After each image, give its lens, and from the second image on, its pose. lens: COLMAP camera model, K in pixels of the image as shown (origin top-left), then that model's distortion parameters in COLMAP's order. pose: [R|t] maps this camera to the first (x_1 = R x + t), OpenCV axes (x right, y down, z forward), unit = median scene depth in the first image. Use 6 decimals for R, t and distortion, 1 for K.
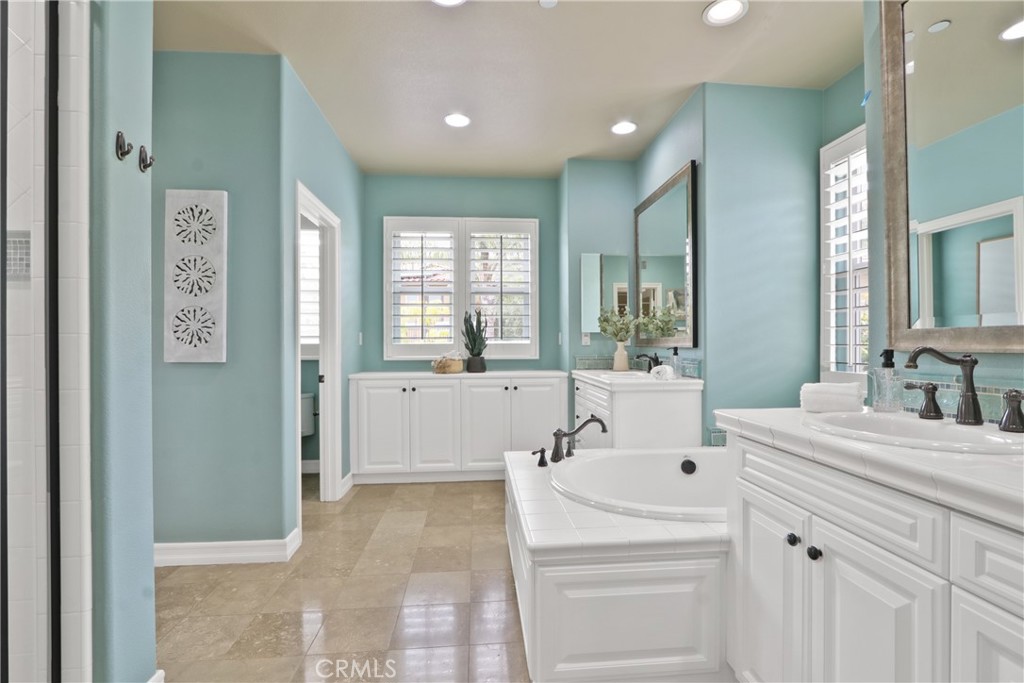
lens RADIAL K [[474.6, 0, 518.1], [0, 474.6, 341.8], [0, 0, 1]] dist [-0.004613, 0.000079]
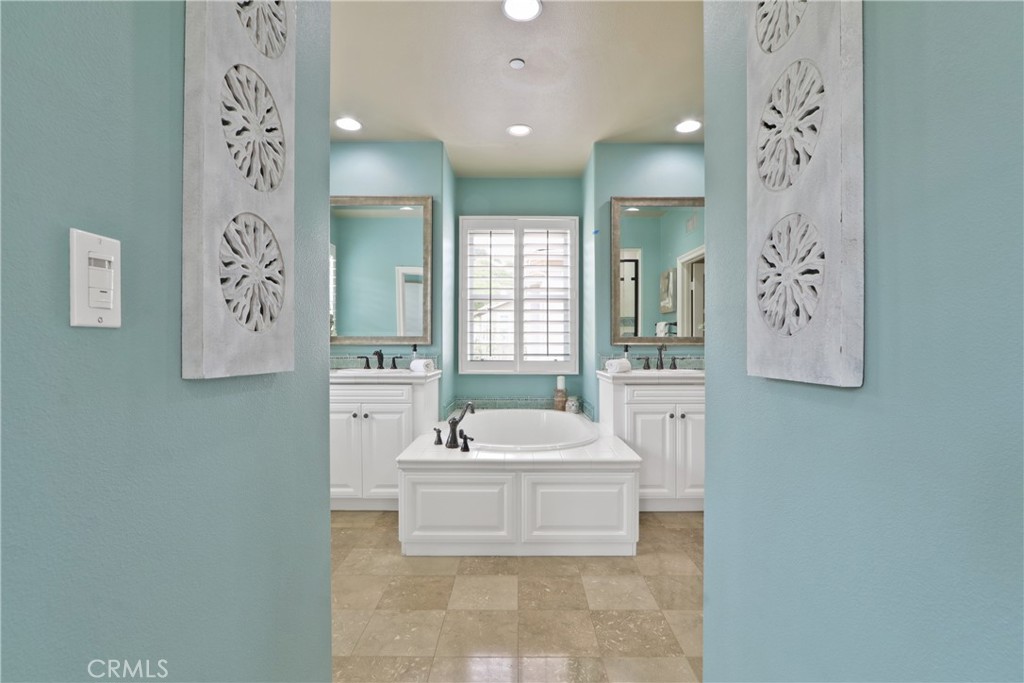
lens RADIAL K [[474.6, 0, 515.1], [0, 474.6, 346.2], [0, 0, 1]] dist [-0.004613, 0.000079]
pose [[0.101592, 0.004314, 0.994817, -0.877932], [-0.006166, 0.999974, -0.003707, 0.019655], [-0.994807, -0.005758, 0.101616, 0.665040]]
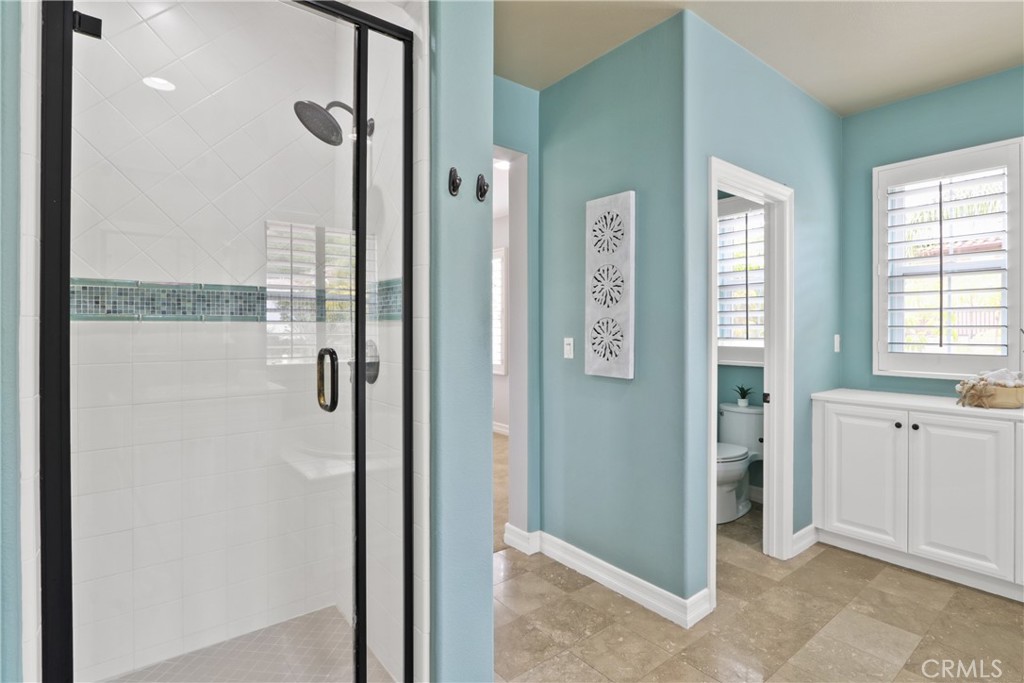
lens RADIAL K [[505.0, 0, 519.7], [0, 505.0, 328.6], [0, 0, 1]] dist [-0.018096, 0.003970]
pose [[0.558982, 0.004677, -0.829167, 0.056811], [0.000787, 0.999981, 0.006171, -0.051500], [0.829179, -0.004102, 0.558968, 0.242995]]
